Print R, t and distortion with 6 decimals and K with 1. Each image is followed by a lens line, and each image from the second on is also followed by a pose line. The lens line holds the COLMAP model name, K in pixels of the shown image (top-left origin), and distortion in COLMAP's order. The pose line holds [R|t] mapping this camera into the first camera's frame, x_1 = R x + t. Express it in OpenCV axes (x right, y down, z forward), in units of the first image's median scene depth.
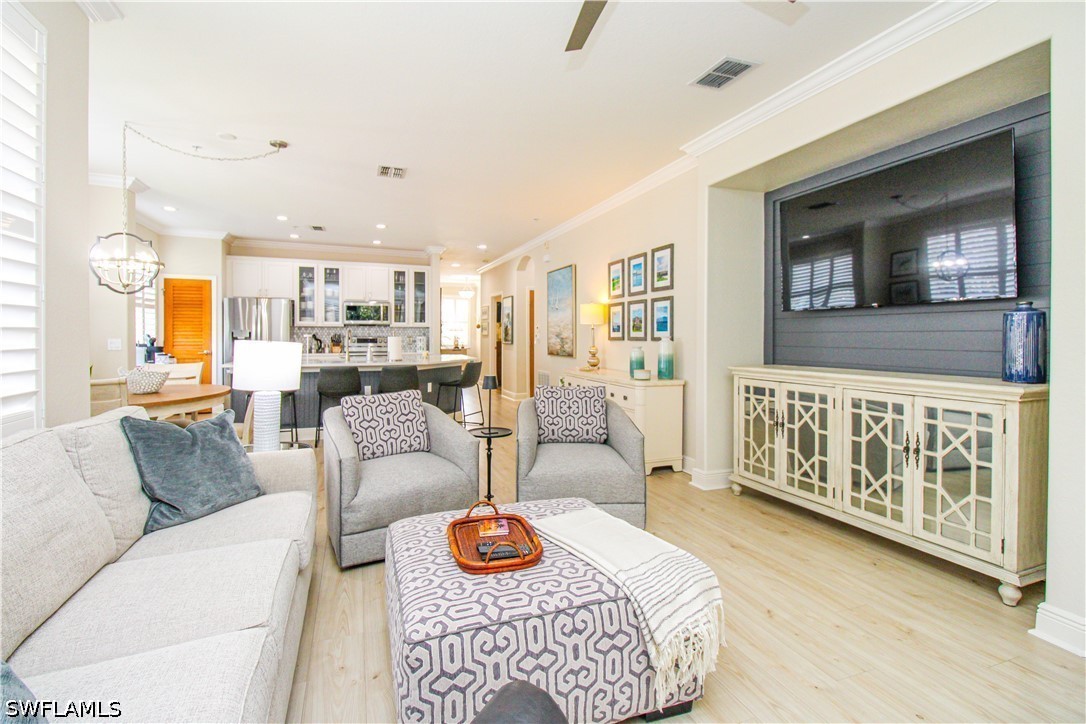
lens RADIAL K [[494.6, 0, 545.8], [0, 494.6, 345.4], [0, 0, 1]] dist [0.000305, -0.000089]
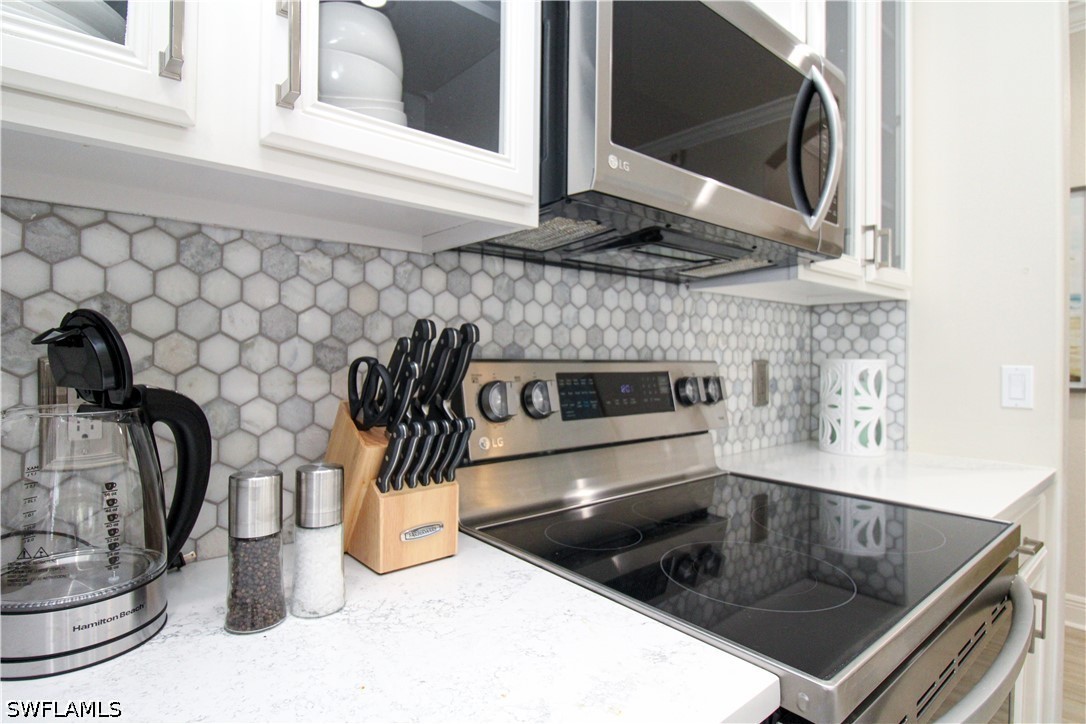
lens RADIAL K [[560.2, 0, 539.8], [0, 560.2, 355.9], [0, 0, 1]] dist [0.000015, 0.000001]
pose [[0.945354, 0.006053, 0.325990, -0.441462], [0.000505, 0.999799, -0.020029, -0.016349], [-0.326046, 0.019099, 0.945161, 0.925259]]
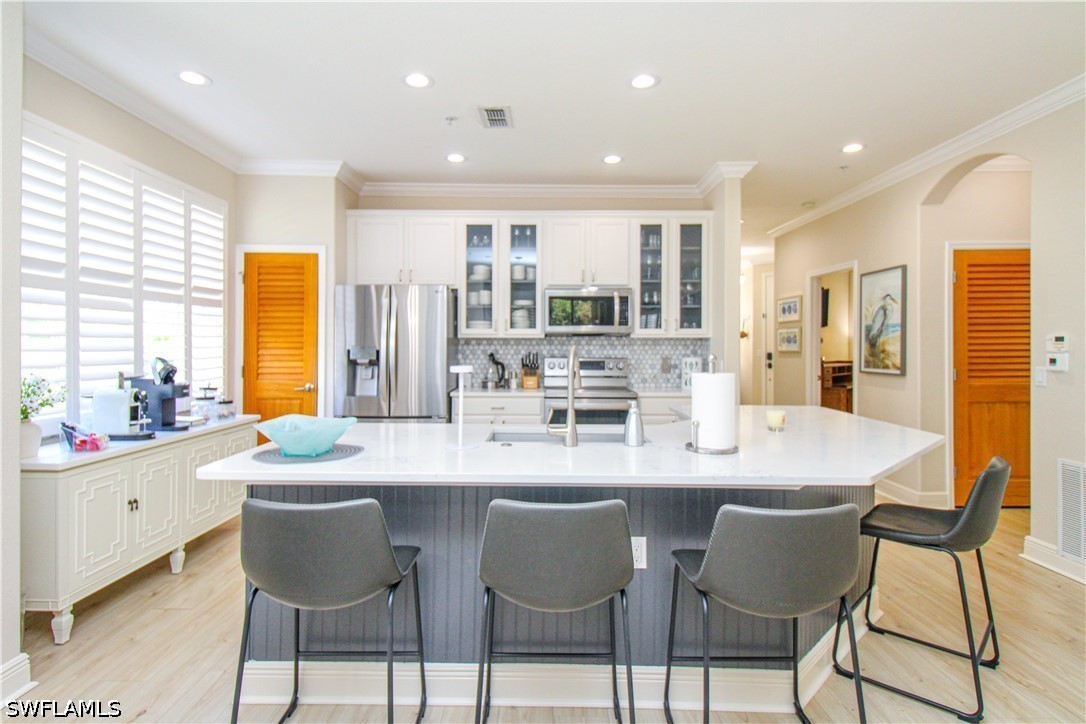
lens RADIAL K [[560.2, 0, 539.8], [0, 560.2, 355.9], [0, 0, 1]] dist [0.000015, 0.000001]
pose [[0.930381, 0.007630, -0.366516, -0.203479], [-0.007947, 0.999968, 0.000645, -0.020285], [0.366509, 0.002313, 0.930412, 0.466997]]
